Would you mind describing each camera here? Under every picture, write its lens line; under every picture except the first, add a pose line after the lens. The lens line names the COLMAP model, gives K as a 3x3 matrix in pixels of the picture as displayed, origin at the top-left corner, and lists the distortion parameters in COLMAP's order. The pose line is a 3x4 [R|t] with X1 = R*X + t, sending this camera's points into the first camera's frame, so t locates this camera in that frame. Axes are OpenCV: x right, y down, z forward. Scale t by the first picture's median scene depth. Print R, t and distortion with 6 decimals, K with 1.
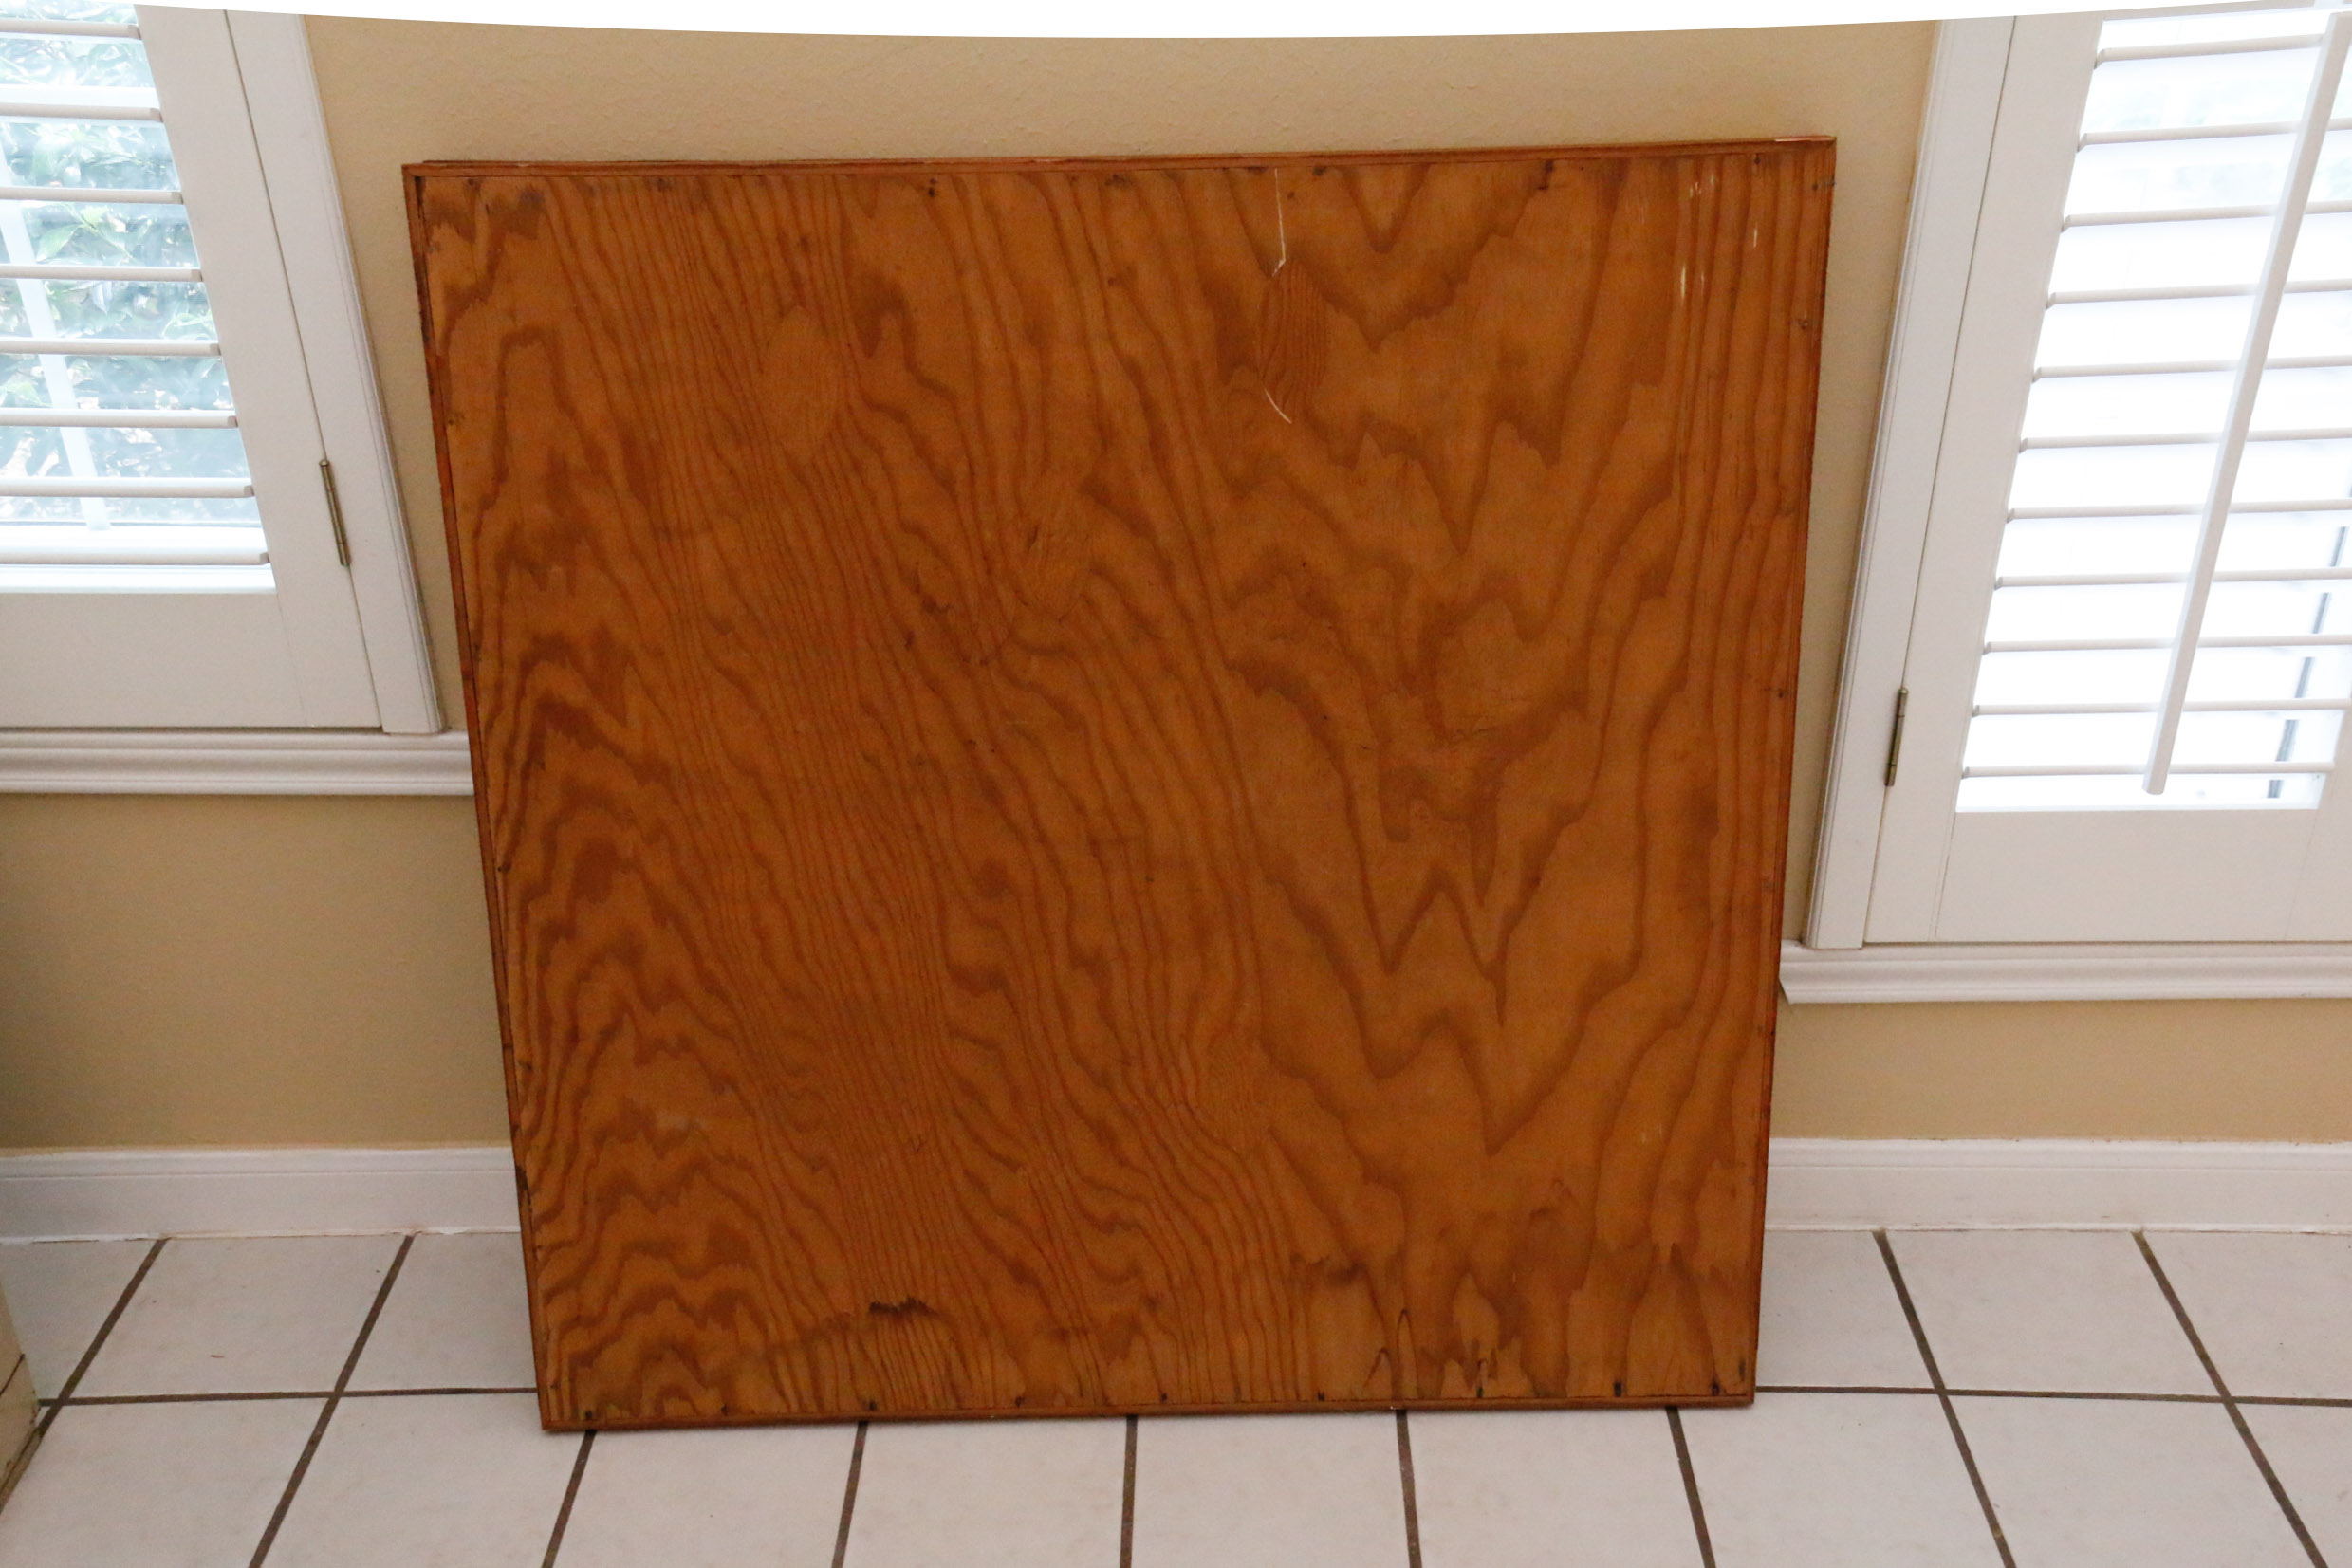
lens RADIAL K [[2591.5, 0, 1167.2], [0, 2591.5, 902.6], [0, 0, 1]] dist [0.262889, 0.045467]
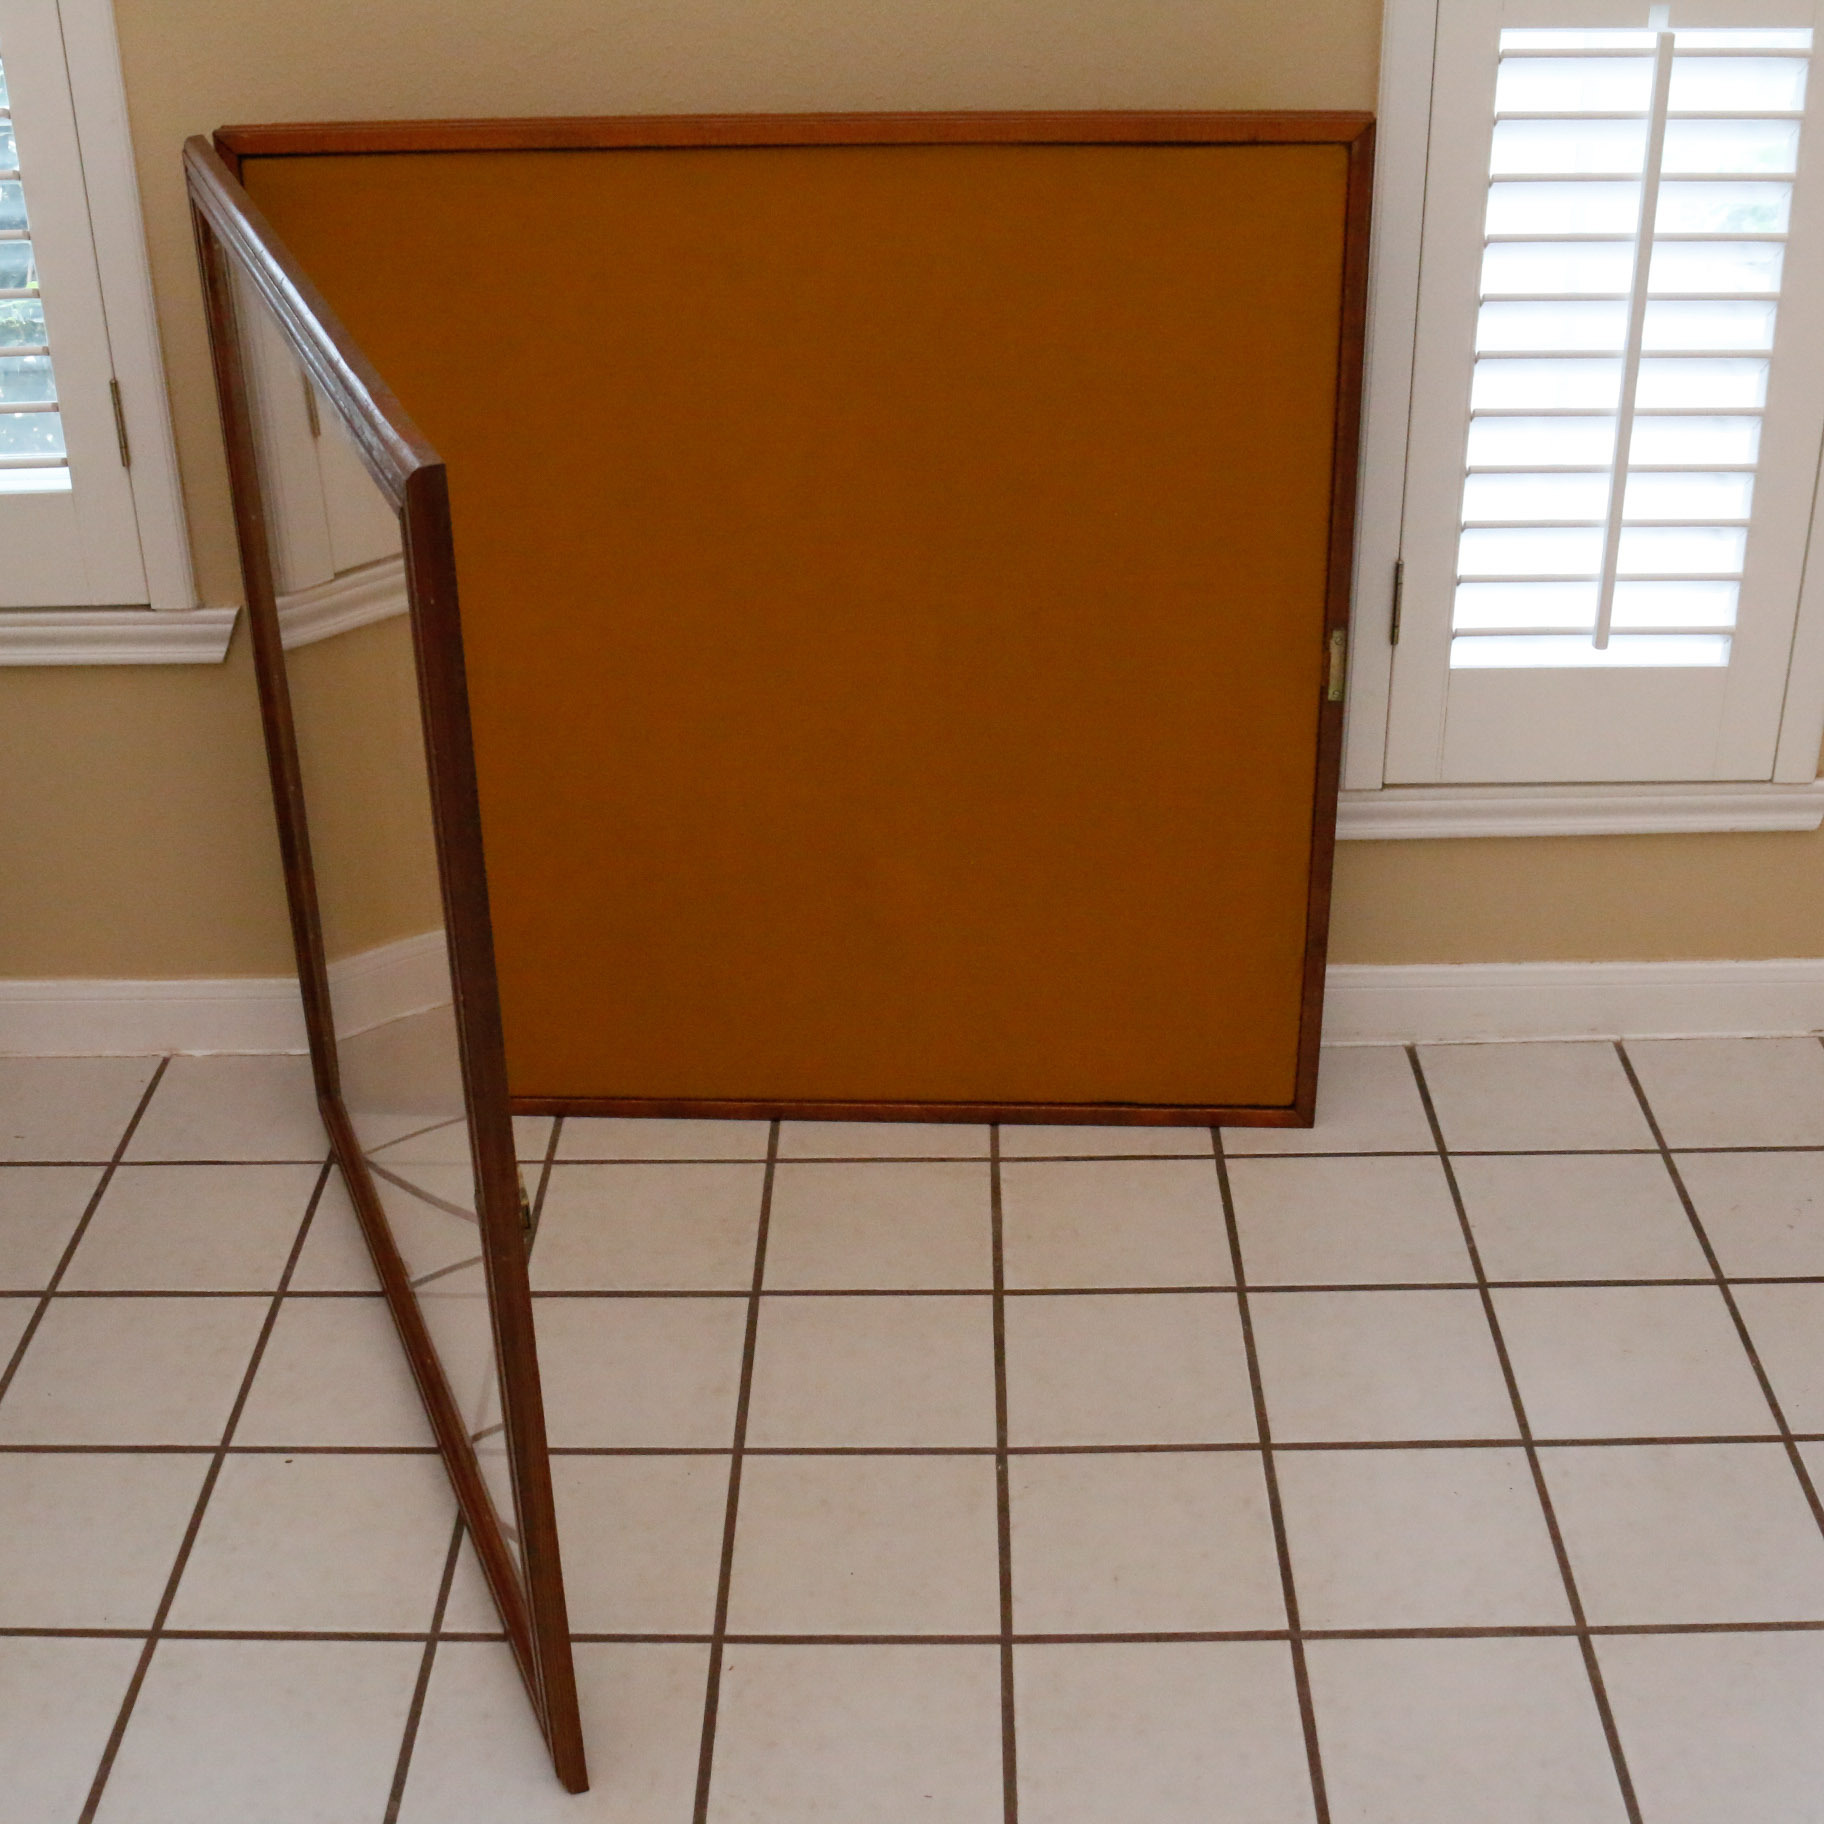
lens RADIAL K [[2653.6, 0, 869.0], [0, 2653.6, 912.0], [0, 0, 1]] dist [0.026951, -0.108471]
pose [[0.999974, -0.003832, -0.006110, 0.038326], [0.003607, 0.999327, -0.036508, 0.115786], [0.006246, 0.036485, 0.999315, -0.199582]]
